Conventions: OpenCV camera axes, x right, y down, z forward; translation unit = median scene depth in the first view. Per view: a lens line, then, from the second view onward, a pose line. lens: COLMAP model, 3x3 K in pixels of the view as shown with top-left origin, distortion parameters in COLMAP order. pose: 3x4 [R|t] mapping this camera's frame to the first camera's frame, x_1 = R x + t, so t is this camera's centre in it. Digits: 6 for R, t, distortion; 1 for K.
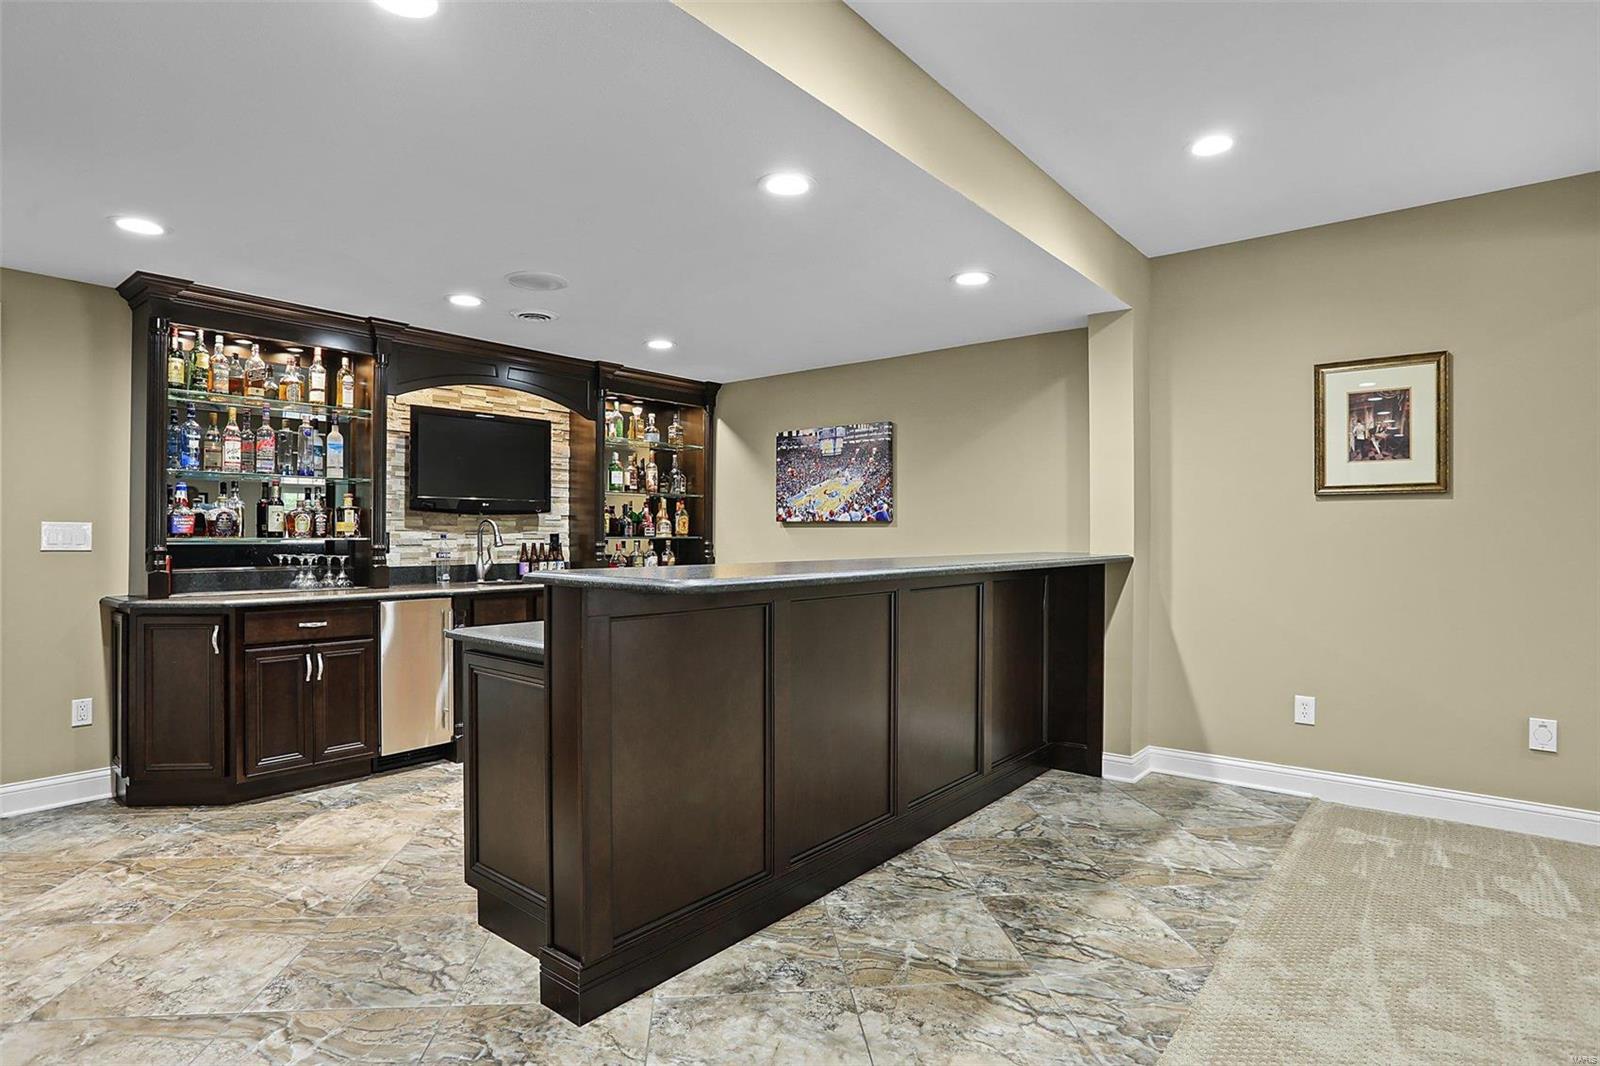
lens RADIAL K [[829.4, 0, 800.0], [0, 829.4, 533.0], [0, 0, 1]] dist [-0.075998, 0.038393]
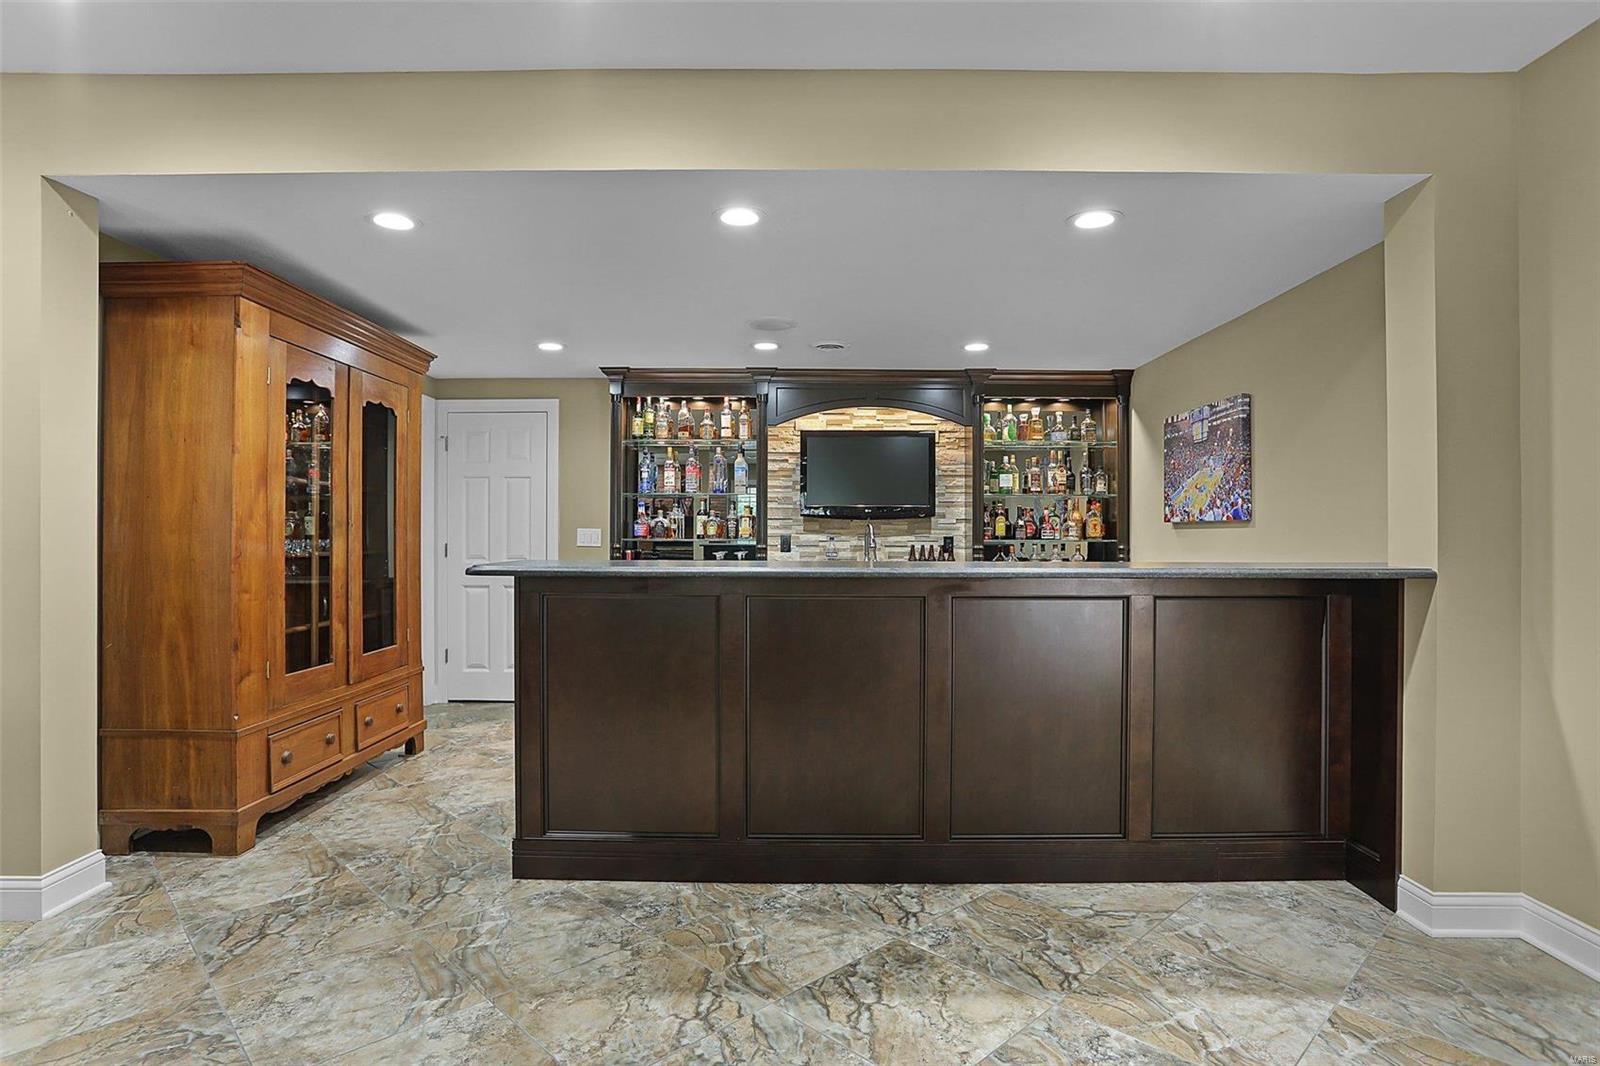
lens RADIAL K [[849.0, 0, 800.0], [0, 849.0, 533.0], [0, 0, 1]] dist [-0.069493, 0.034461]
pose [[0.630359, -0.002769, -0.776299, 0.592283], [-0.000936, 0.999990, -0.004327, 0.001891], [0.776303, 0.003455, 0.630350, 0.227697]]
